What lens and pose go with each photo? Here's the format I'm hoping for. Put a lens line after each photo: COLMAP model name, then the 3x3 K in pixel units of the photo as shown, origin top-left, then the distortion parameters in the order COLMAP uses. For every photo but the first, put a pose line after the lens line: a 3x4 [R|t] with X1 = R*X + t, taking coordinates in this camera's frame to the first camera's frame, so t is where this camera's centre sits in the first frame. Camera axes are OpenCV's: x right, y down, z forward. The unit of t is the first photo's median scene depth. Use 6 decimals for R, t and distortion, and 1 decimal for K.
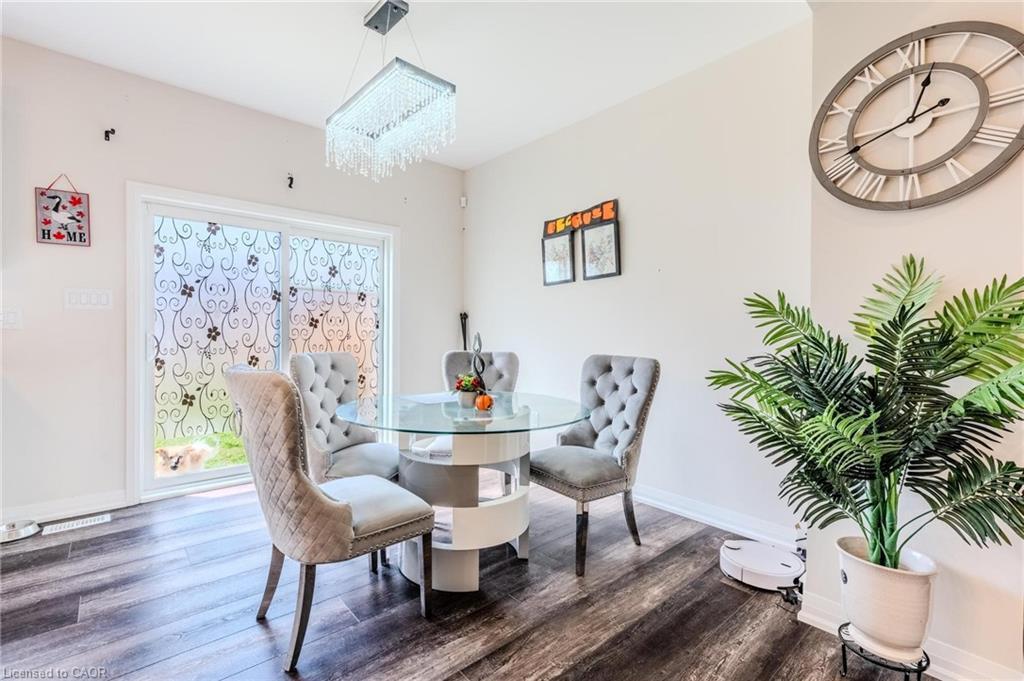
lens RADIAL K [[463.7, 0, 507.5], [0, 463.7, 340.3], [0, 0, 1]] dist [-0.006655, 0.000535]
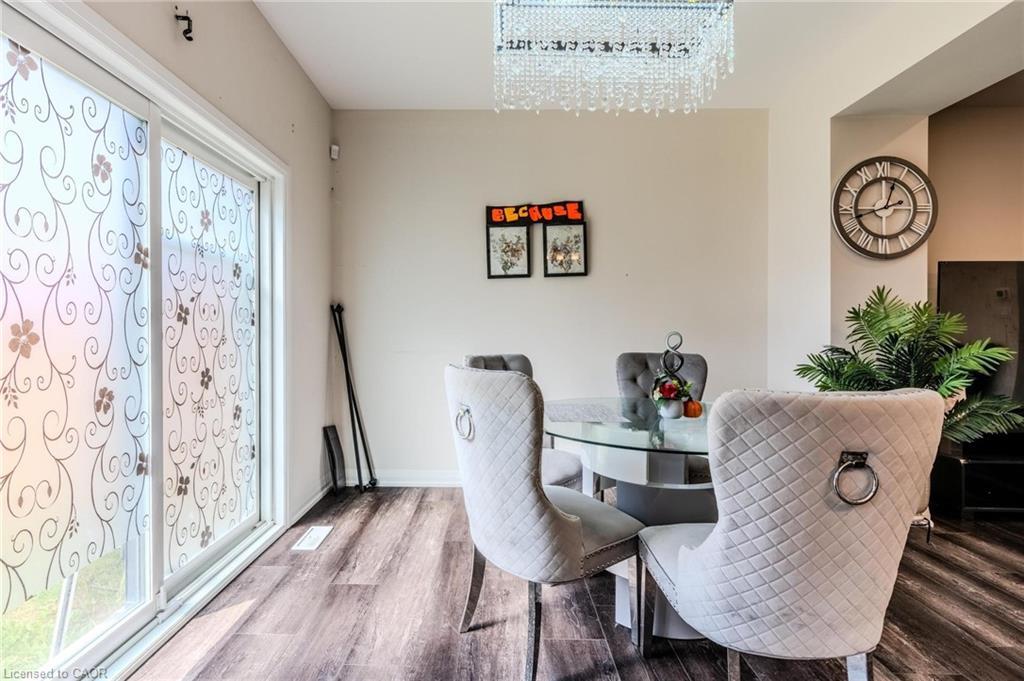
lens RADIAL K [[463.7, 0, 504.2], [0, 463.7, 336.0], [0, 0, 1]] dist [-0.006655, 0.000535]
pose [[0.657915, -0.012863, 0.752982, -0.647722], [0.015036, 0.999879, 0.003943, -0.011898], [-0.752942, 0.008728, 0.658029, 0.446953]]
